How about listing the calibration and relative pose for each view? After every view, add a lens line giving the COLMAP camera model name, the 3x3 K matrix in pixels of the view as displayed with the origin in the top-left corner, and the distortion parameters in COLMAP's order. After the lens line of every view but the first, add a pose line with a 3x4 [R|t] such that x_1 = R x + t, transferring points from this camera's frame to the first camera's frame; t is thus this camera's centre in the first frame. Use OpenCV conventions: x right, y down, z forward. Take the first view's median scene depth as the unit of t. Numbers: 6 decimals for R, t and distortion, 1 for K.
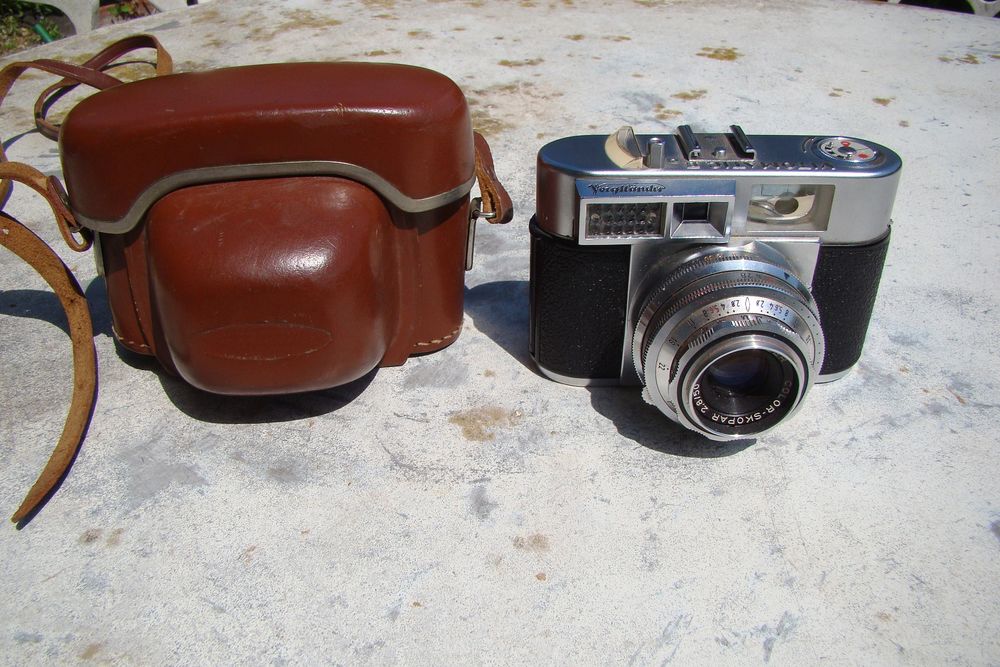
lens RADIAL K [[920.7, 0, 500.0], [0, 920.7, 333.5], [0, 0, 1]] dist [-0.181225, 0.078016]
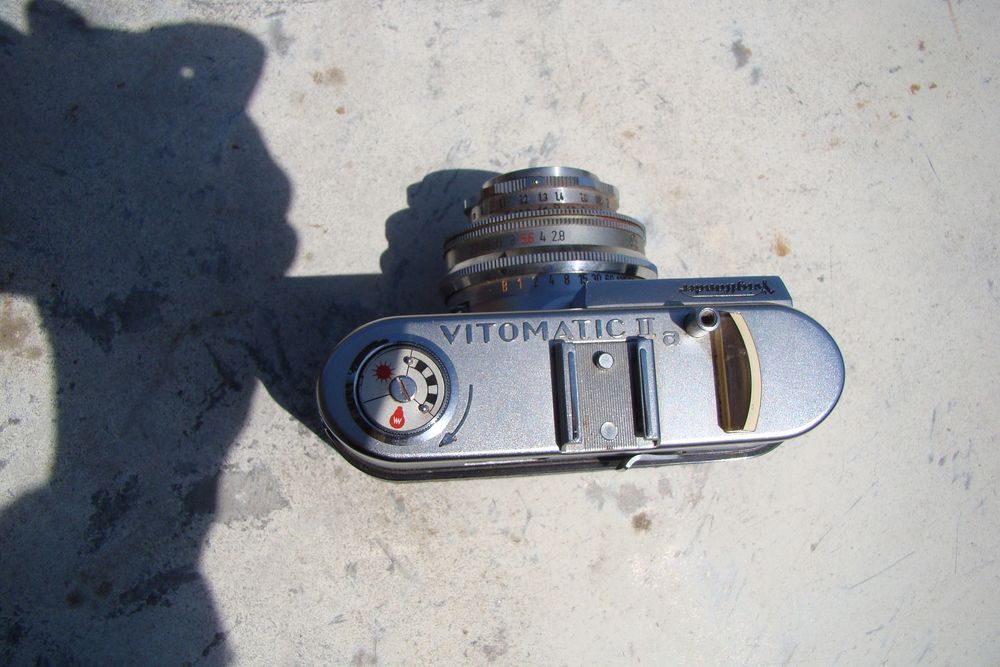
lens RADIAL K [[920.7, 0, 500.0], [0, 920.7, 333.5], [0, 0, 1]] dist [-0.181225, 0.078016]
pose [[0.977748, -0.118298, 0.173245, 0.009321], [-0.024529, 0.755701, 0.654457, -0.240670], [-0.208342, -0.644144, 0.735984, -0.056000]]
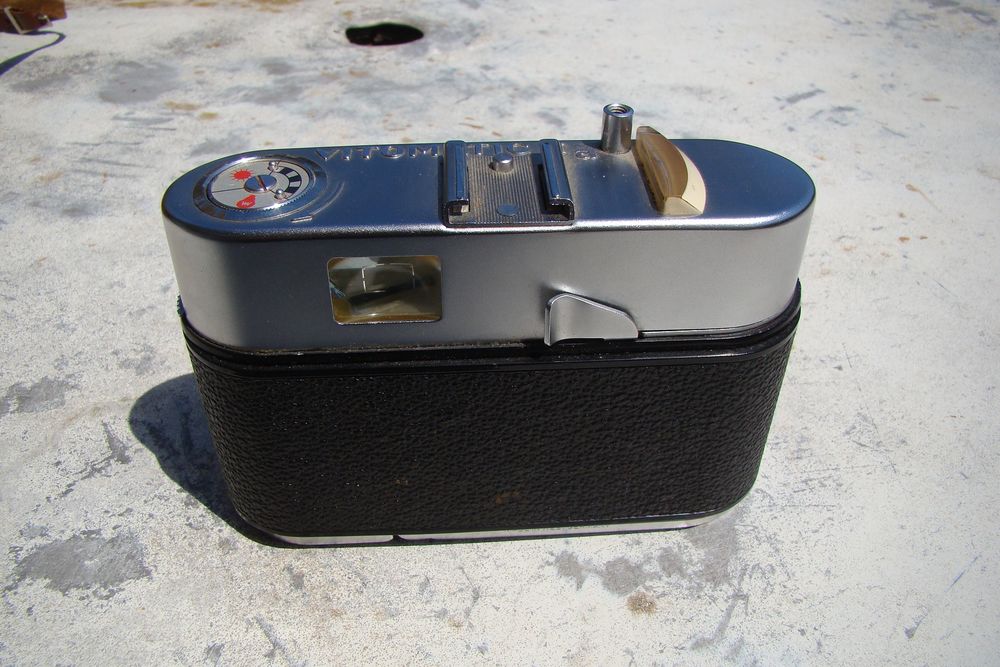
lens RADIAL K [[931.1, 0, 502.9], [0, 931.1, 337.6], [0, 0, 1]] dist [-0.185441, 0.090068]
pose [[0.988707, -0.051366, 0.140785, 0.115804], [0.052216, 0.998633, -0.002349, 0.338946], [-0.140472, 0.009674, 0.990037, -0.152961]]
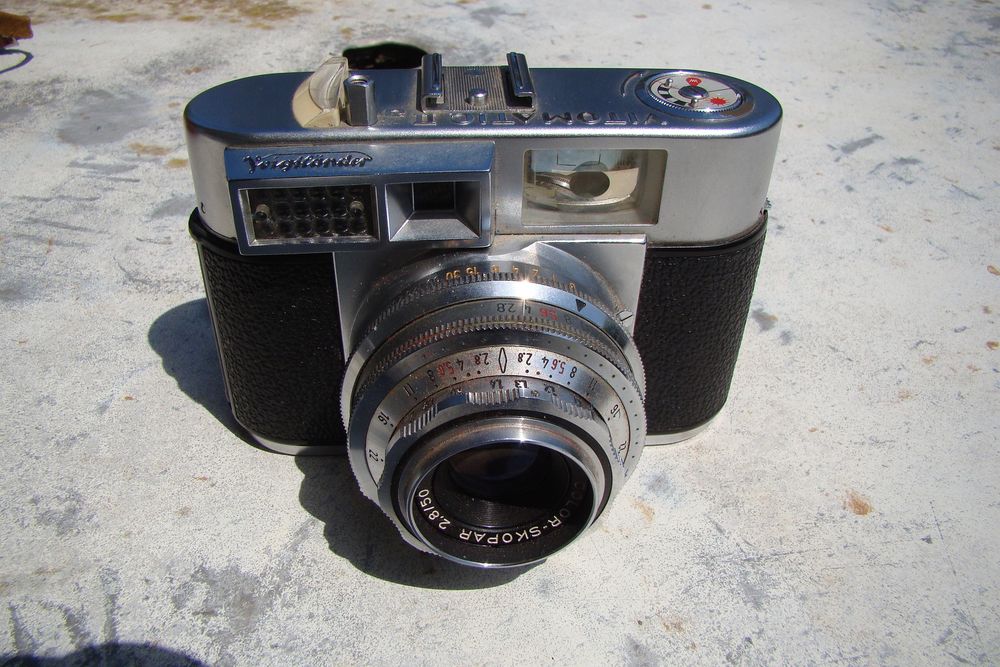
lens RADIAL K [[920.7, 0, 500.0], [0, 920.7, 333.5], [0, 0, 1]] dist [-0.181225, 0.078016]
pose [[0.991578, -0.036054, 0.124389, 0.150468], [0.034767, 0.999317, 0.012501, 0.202460], [-0.124755, -0.008071, 0.992155, 0.037347]]
